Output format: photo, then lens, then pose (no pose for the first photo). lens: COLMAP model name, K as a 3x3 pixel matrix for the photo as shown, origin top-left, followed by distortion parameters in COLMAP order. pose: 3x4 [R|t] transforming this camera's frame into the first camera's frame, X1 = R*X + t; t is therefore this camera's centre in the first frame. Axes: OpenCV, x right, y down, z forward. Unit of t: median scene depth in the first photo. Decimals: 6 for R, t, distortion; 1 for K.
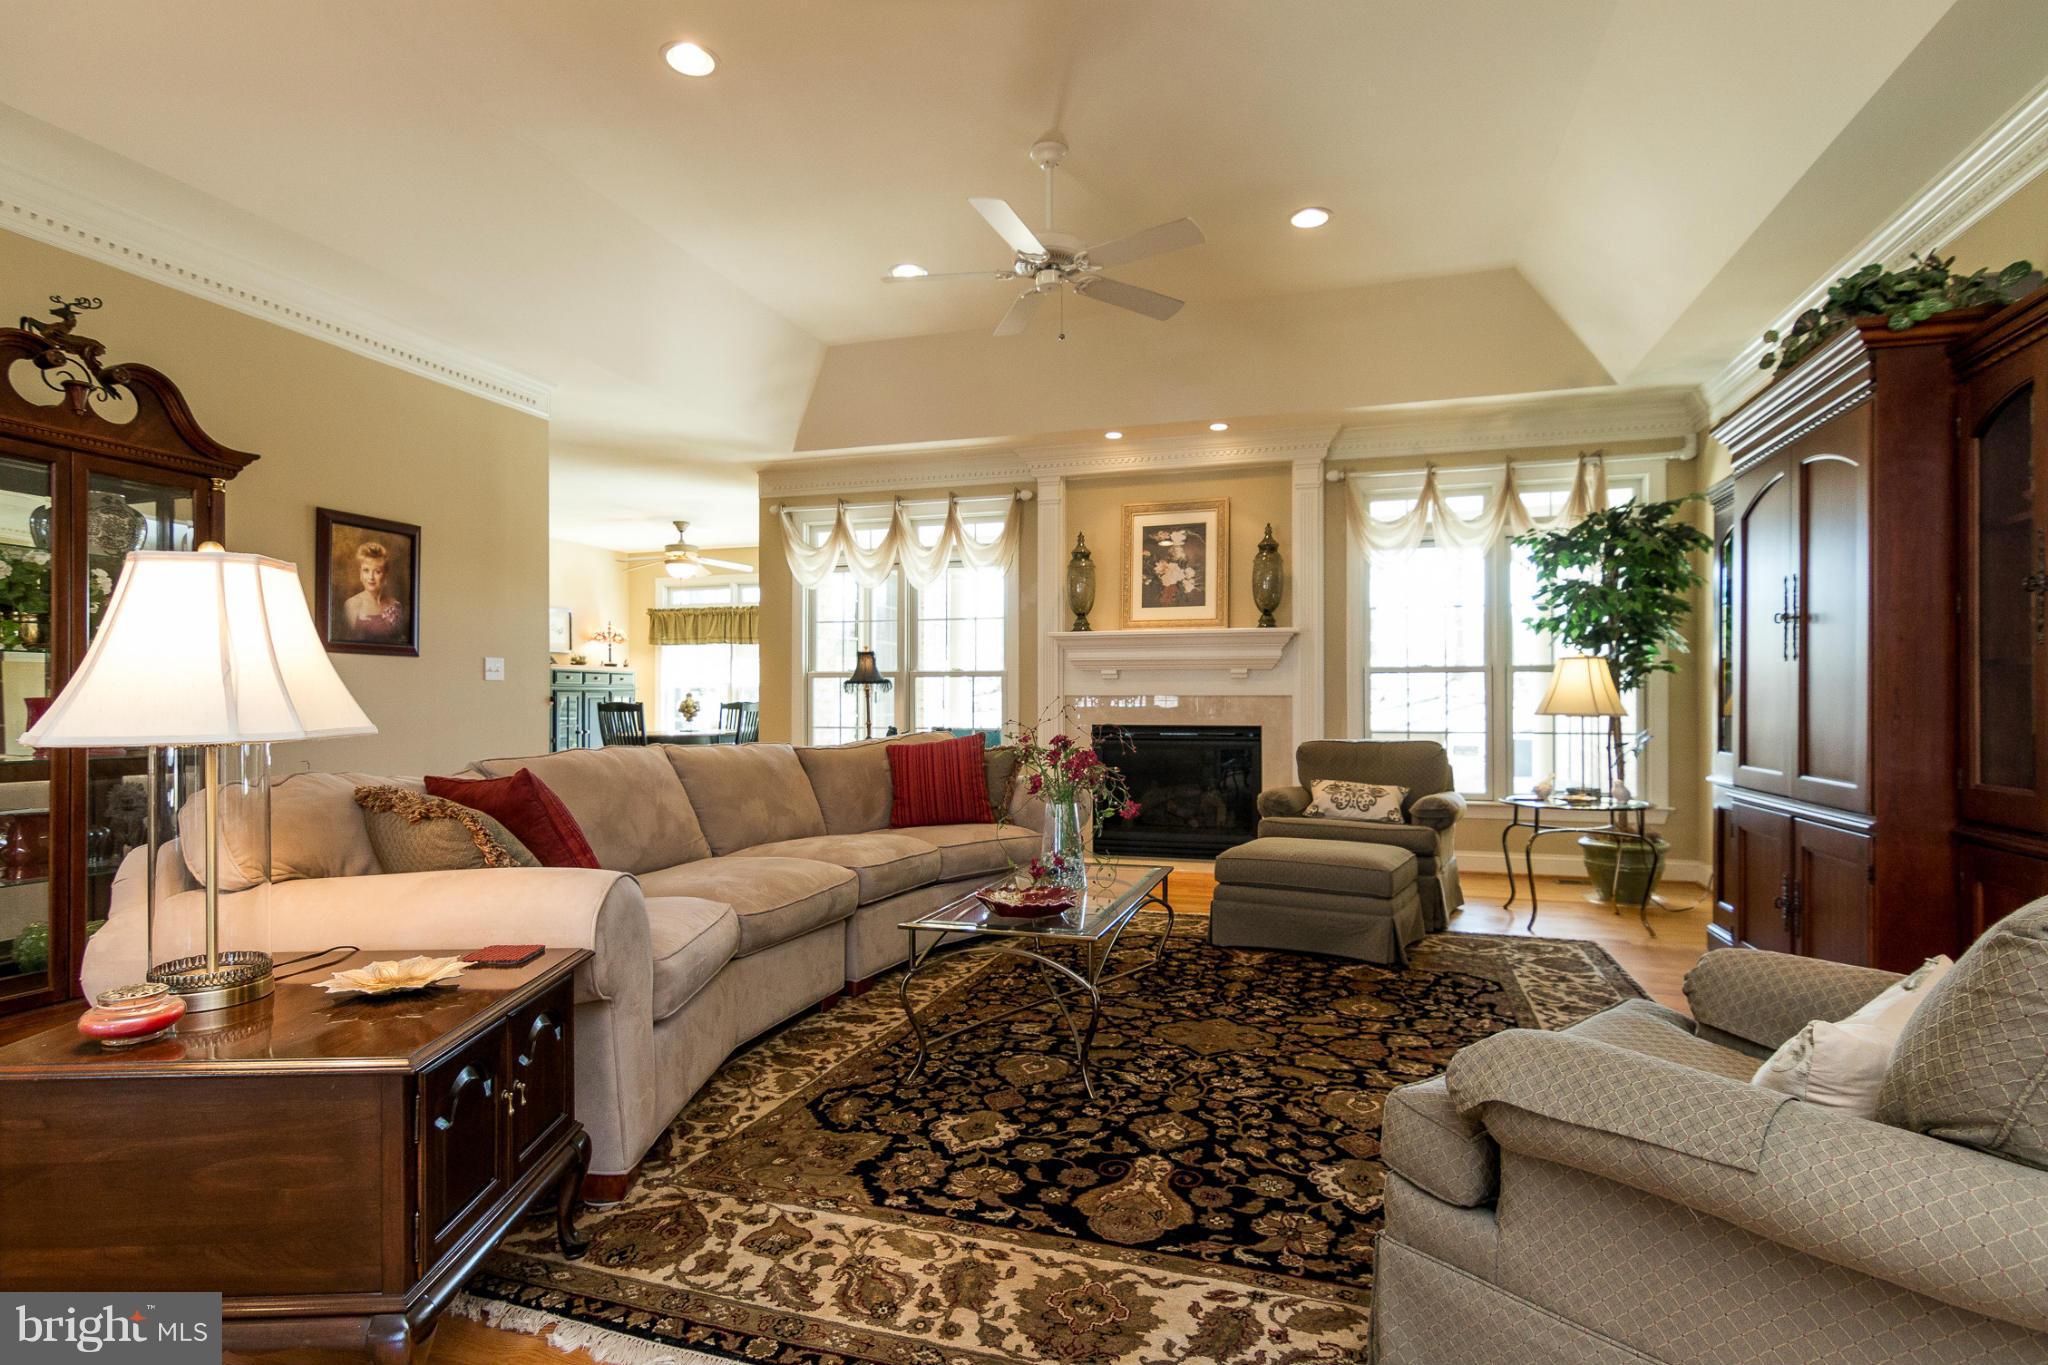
lens RADIAL K [[1050.0, 0, 1060.0], [0, 1050.0, 695.4], [0, 0, 1]] dist [0.002179, 0.000487]
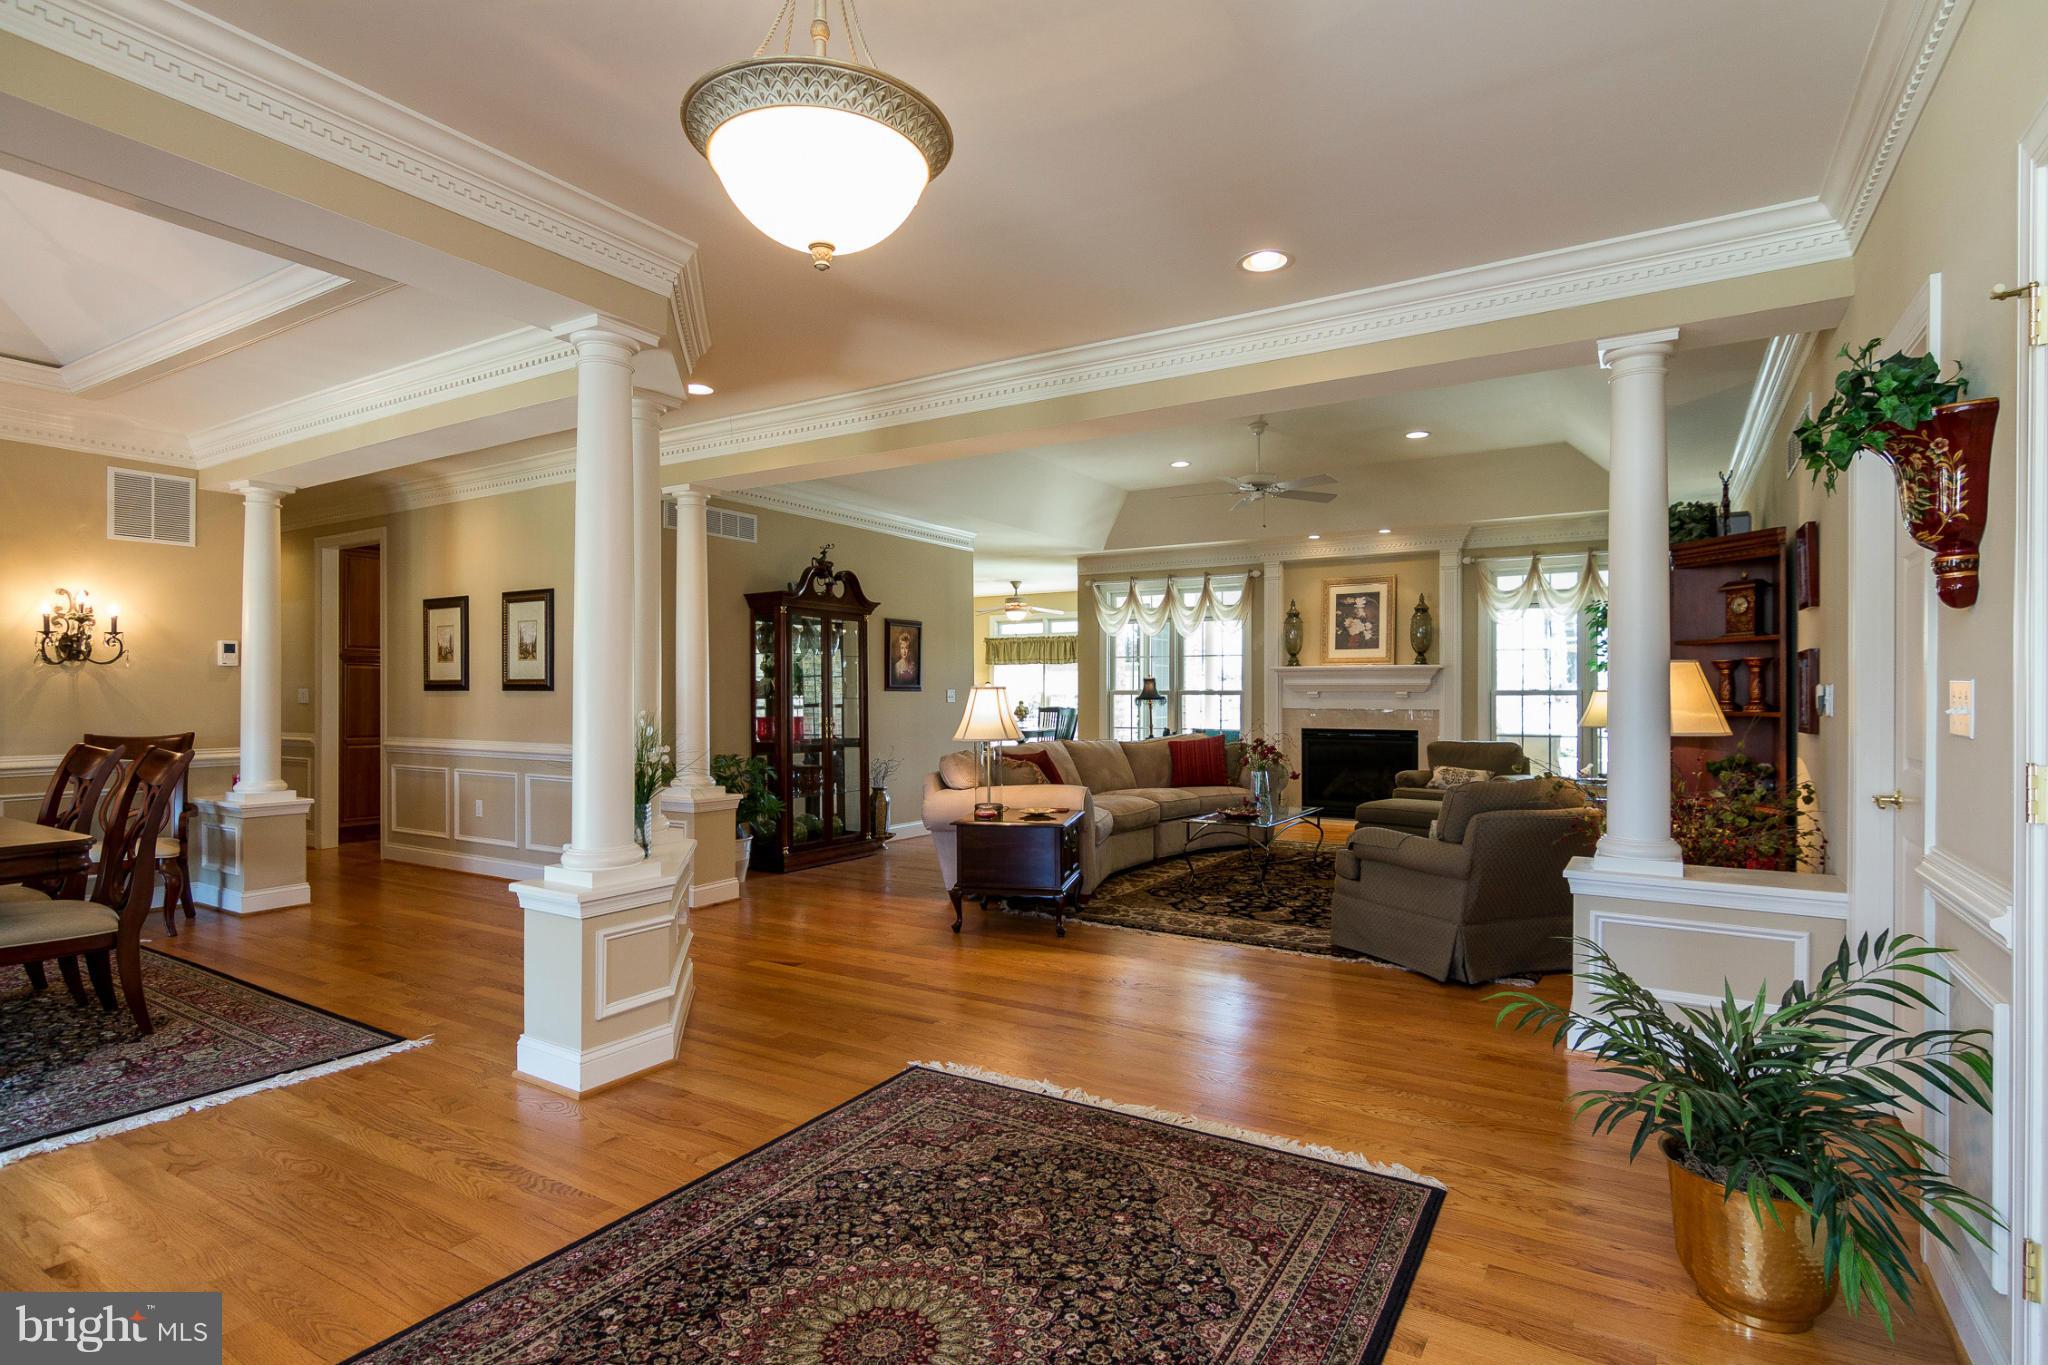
lens RADIAL K [[1050.0, 0, 1060.0], [0, 1050.0, 695.4], [0, 0, 1]] dist [0.002179, 0.000487]
pose [[0.970811, 0.001537, -0.239841, 0.056145], [0.000144, 0.999976, 0.006988, -0.029143], [0.239846, -0.006819, 0.970787, -0.526872]]
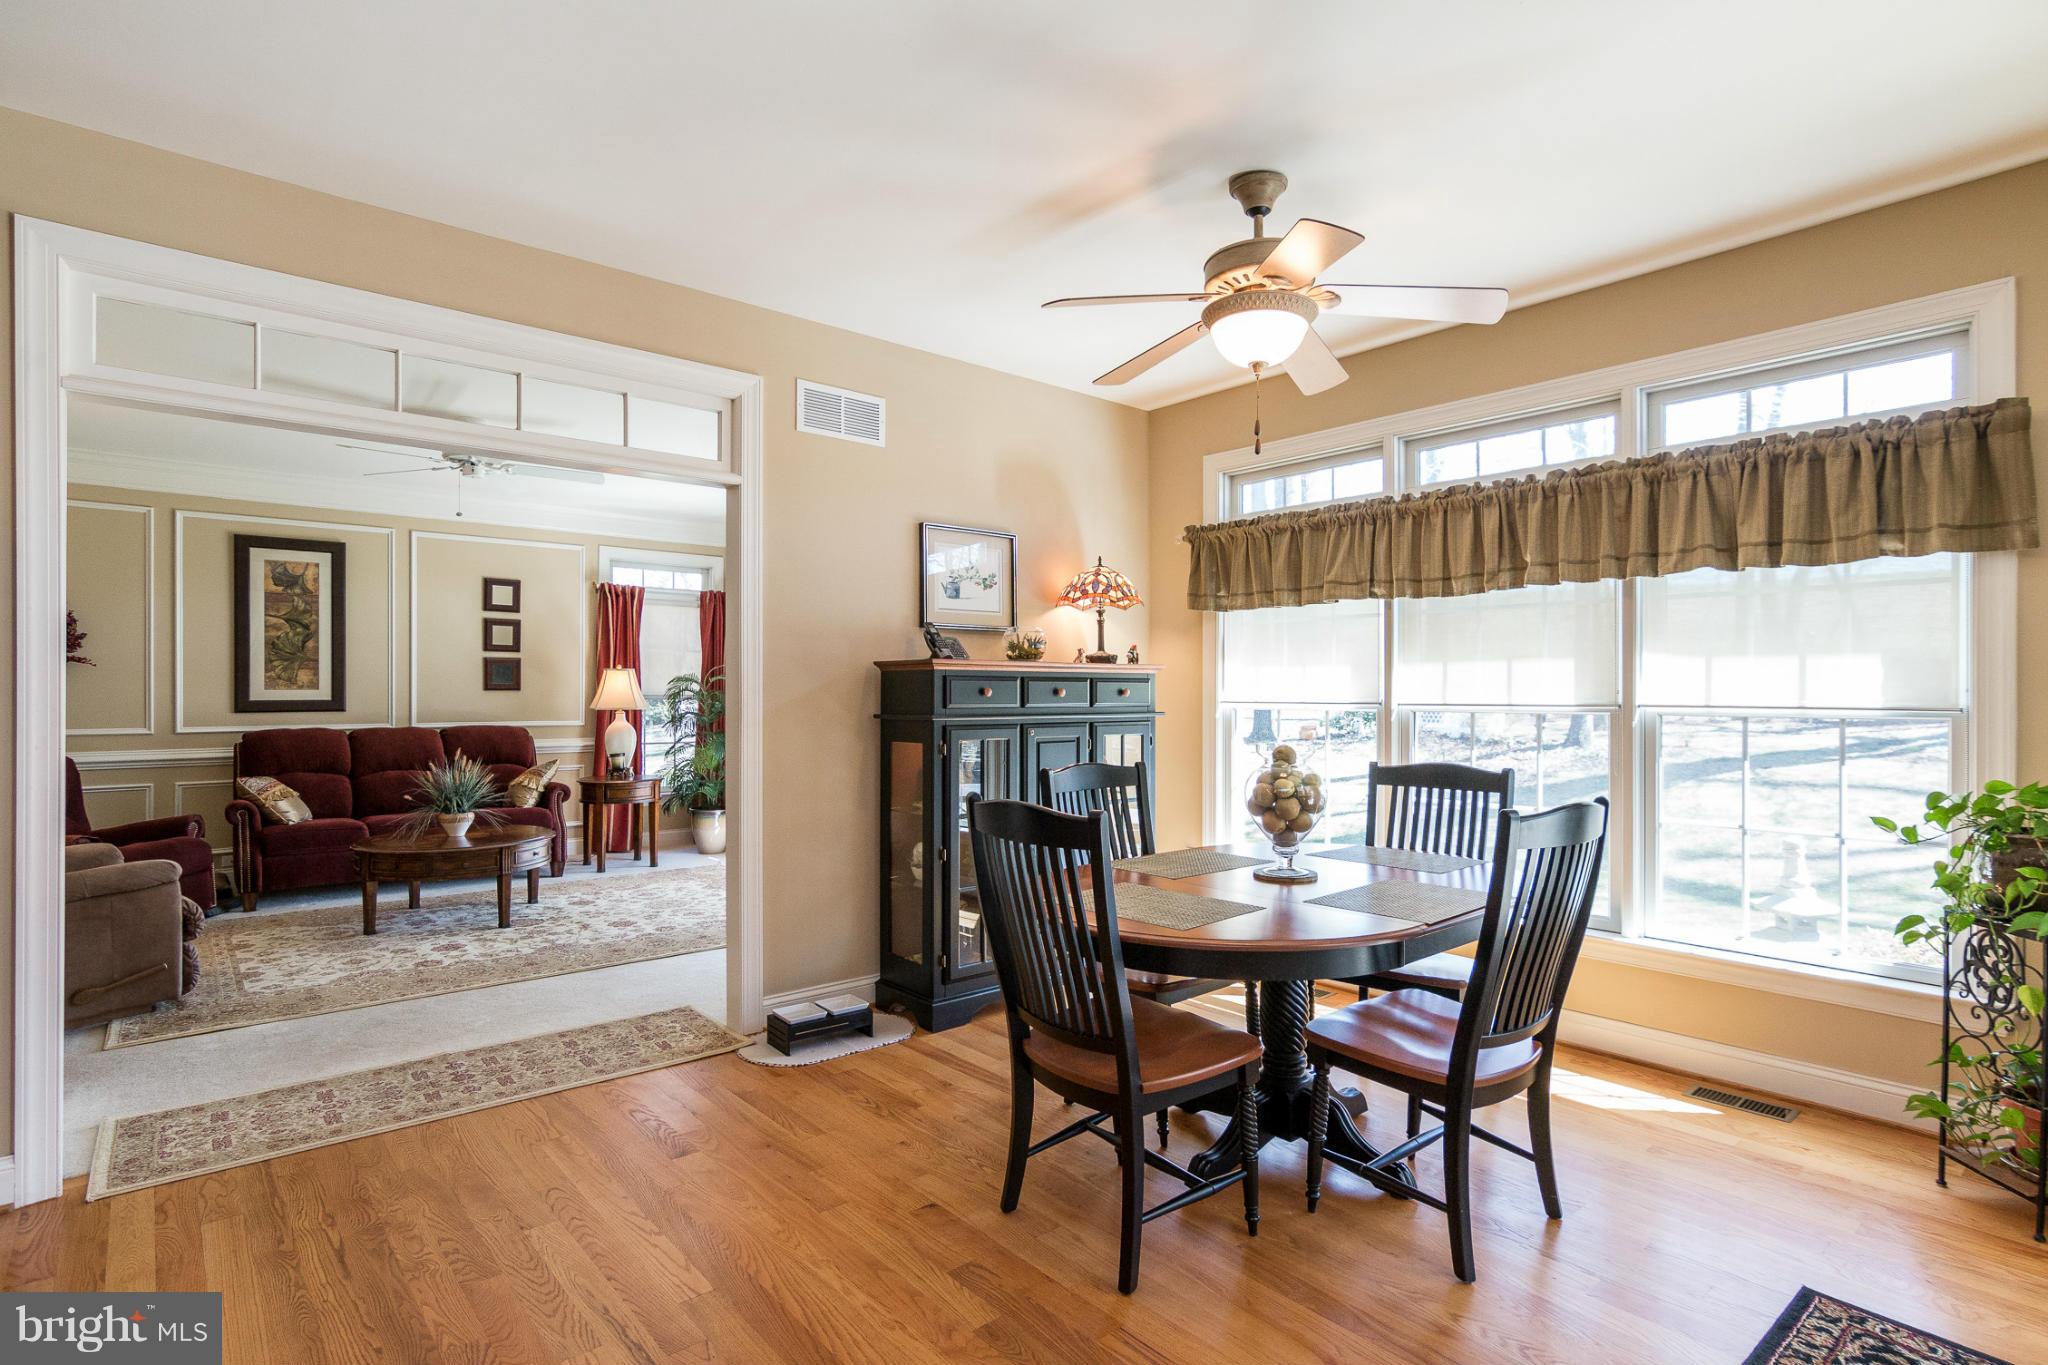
lens RADIAL K [[1050.0, 0, 1060.0], [0, 1050.0, 695.4], [0, 0, 1]] dist [0.002179, 0.000487]
pose [[0.857442, 0.003765, -0.514566, -0.365912], [-0.001465, 0.999987, 0.004877, -0.027001], [0.514578, -0.003428, 0.857437, 1.026304]]
